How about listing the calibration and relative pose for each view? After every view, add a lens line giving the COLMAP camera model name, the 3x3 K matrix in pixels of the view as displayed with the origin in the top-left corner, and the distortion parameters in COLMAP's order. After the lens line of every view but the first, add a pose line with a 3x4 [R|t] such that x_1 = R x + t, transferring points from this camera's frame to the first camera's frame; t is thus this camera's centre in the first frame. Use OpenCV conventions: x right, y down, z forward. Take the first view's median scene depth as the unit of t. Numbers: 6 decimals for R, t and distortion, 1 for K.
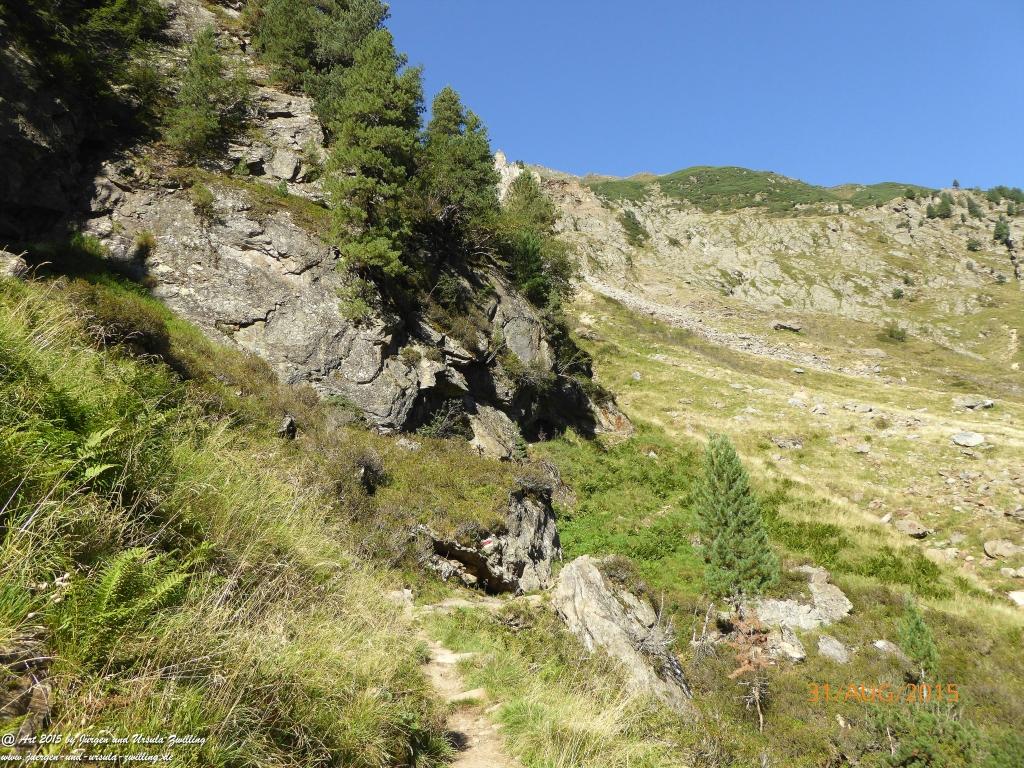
lens RADIAL K [[725.5, 0, 517.6], [0, 725.5, 384.1], [0, 0, 1]] dist [-0.031710, 0.006527]
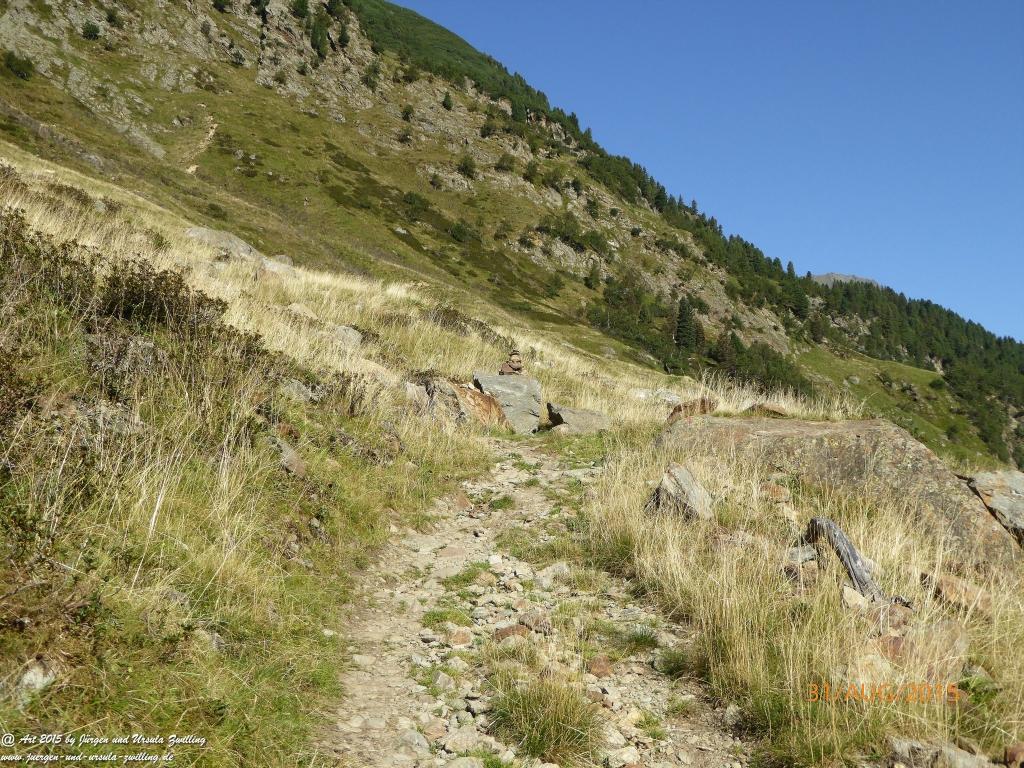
lens RADIAL K [[1138.1, 0, 518.2], [0, 1138.1, 383.4], [0, 0, 1]] dist [-0.008711, 0.000000]
pose [[0.704136, 0.122782, 0.699369, 0.592872], [-0.232566, 0.970488, 0.063771, 0.120541], [-0.670899, -0.207553, 0.711910, -0.190826]]
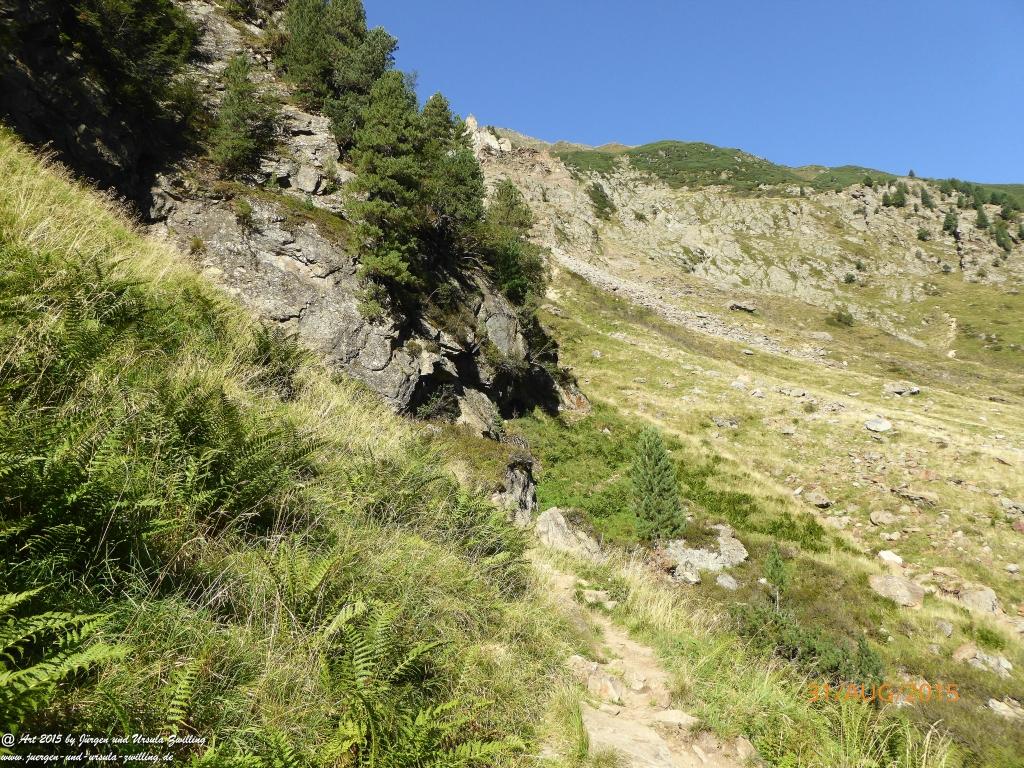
lens RADIAL K [[725.5, 0, 518.5], [0, 725.5, 384.0], [0, 0, 1]] dist [-0.031710, 0.006527]
pose [[0.997801, 0.035671, 0.055863, -0.016641], [-0.038348, 0.998130, 0.047607, -0.019866], [-0.054060, -0.049645, 0.997303, -0.109029]]
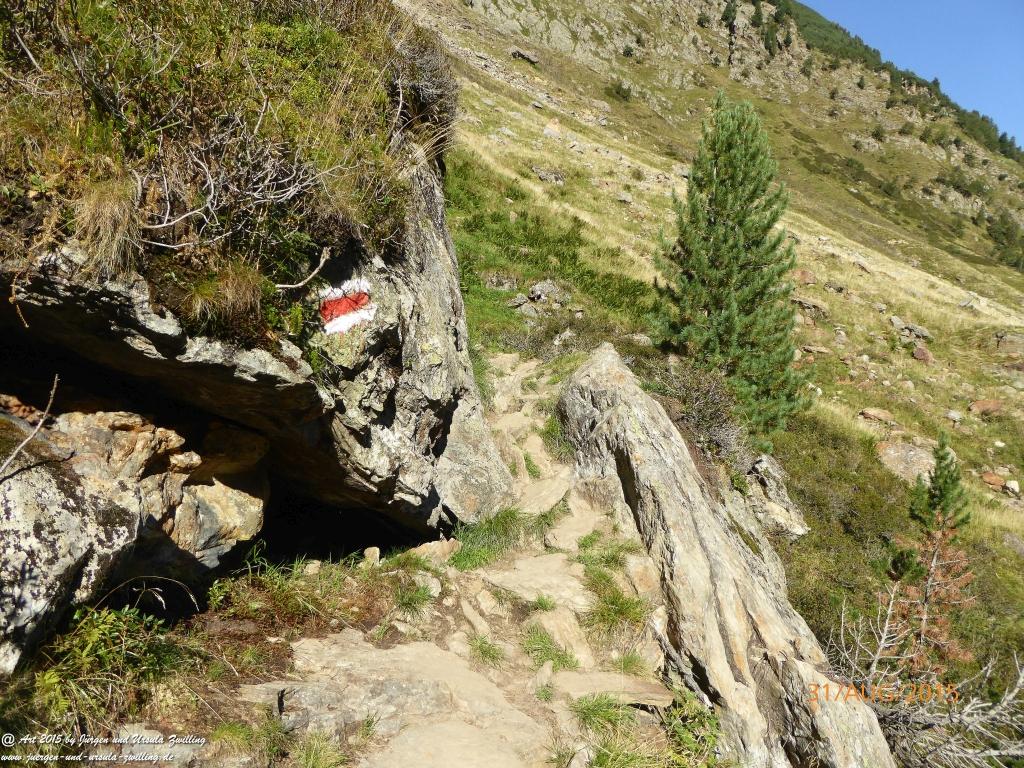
lens RADIAL K [[725.5, 0, 517.9], [0, 725.5, 381.7], [0, 0, 1]] dist [-0.031710, 0.006527]
pose [[0.904638, 0.061263, 0.421754, -0.014149], [-0.212783, 0.922369, 0.322426, 0.034257], [-0.369260, -0.381421, 0.847446, 0.164548]]
